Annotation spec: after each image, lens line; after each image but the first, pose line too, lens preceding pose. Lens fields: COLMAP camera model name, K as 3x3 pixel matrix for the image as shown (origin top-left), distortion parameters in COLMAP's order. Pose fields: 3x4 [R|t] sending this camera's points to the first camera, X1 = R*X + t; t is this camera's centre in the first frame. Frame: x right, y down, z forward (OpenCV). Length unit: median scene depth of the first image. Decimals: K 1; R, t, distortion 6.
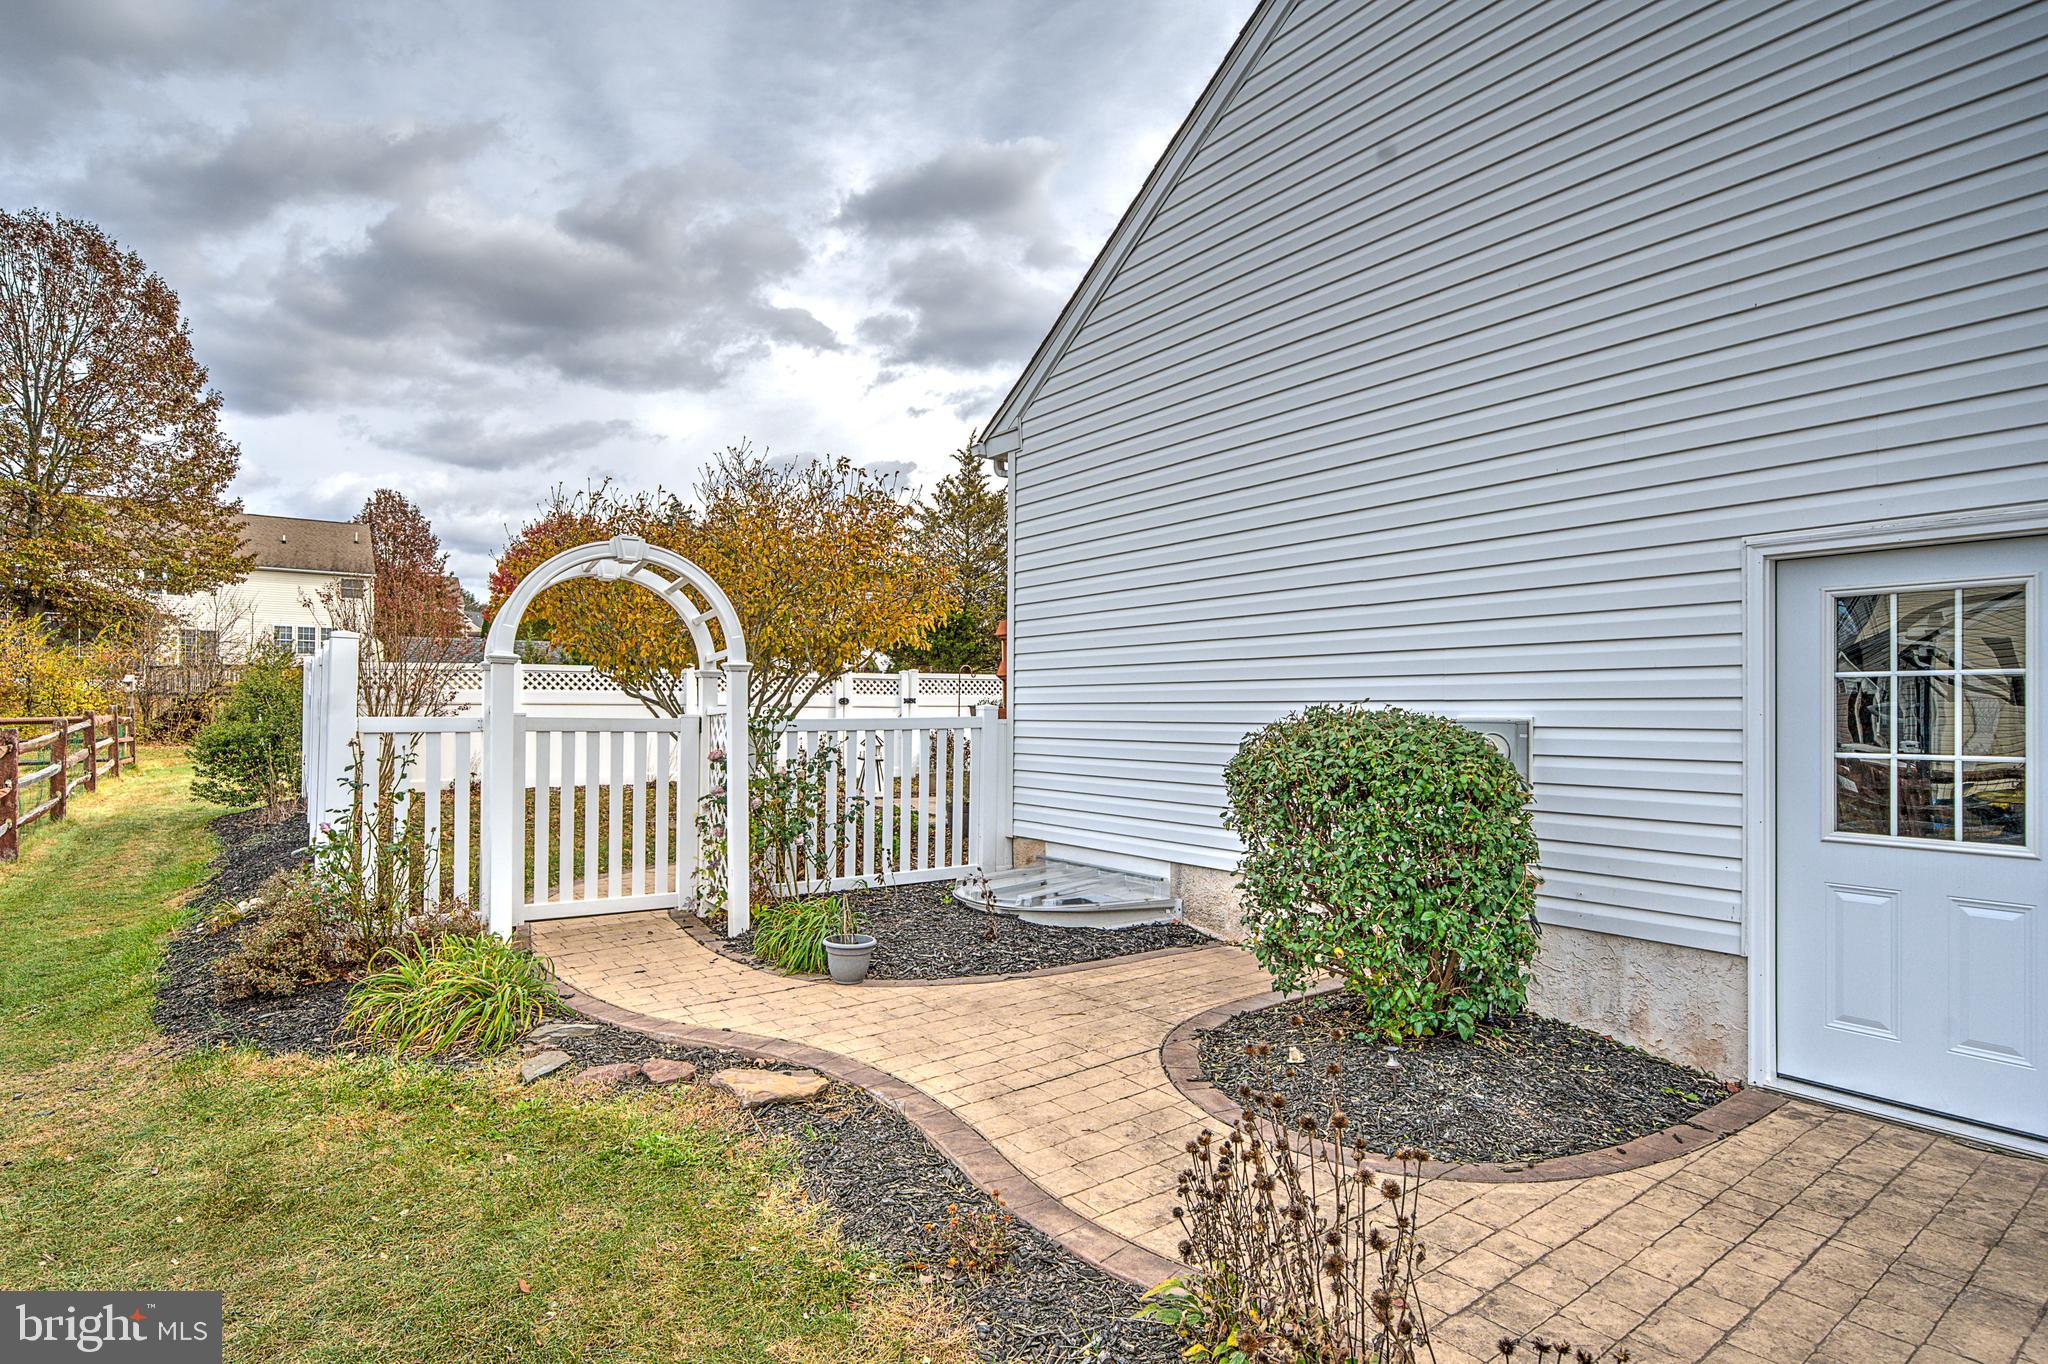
lens RADIAL K [[1023.9, 0, 1026.1], [0, 1023.9, 687.6], [0, 0, 1]] dist [0.001959, 0.000461]
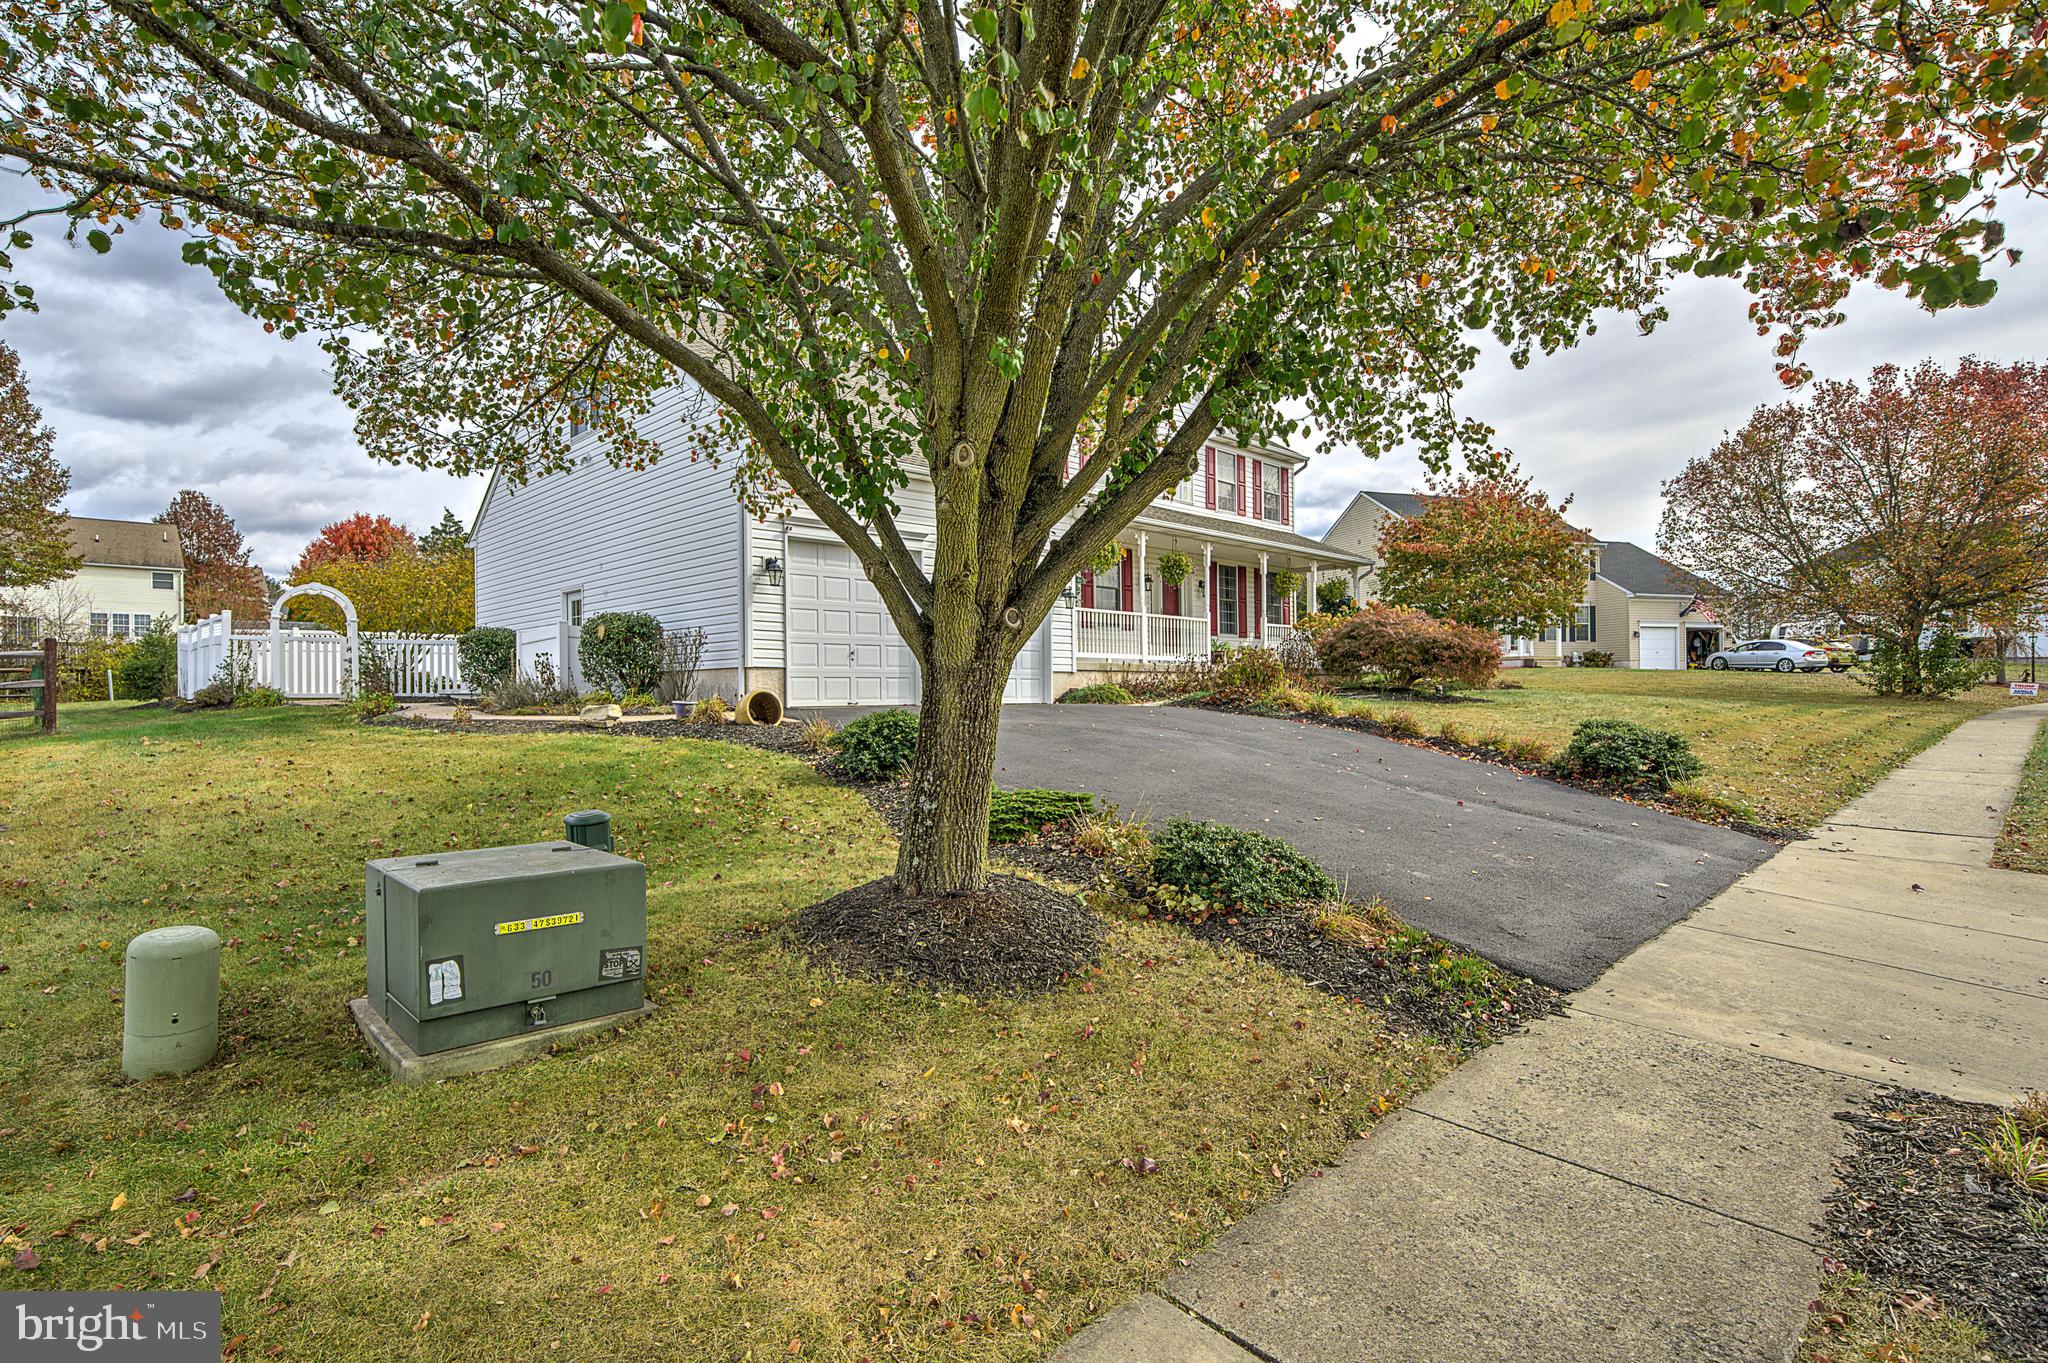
lens RADIAL K [[1006.6, 0, 1024.3], [0, 1006.6, 684.1], [0, 0, 1]] dist [-0.000450, -0.000710]
pose [[0.990241, -0.011995, 0.138848, 0.172477], [0.010293, 0.999863, 0.012973, 0.018940], [-0.138985, -0.011417, 0.990229, -0.304943]]
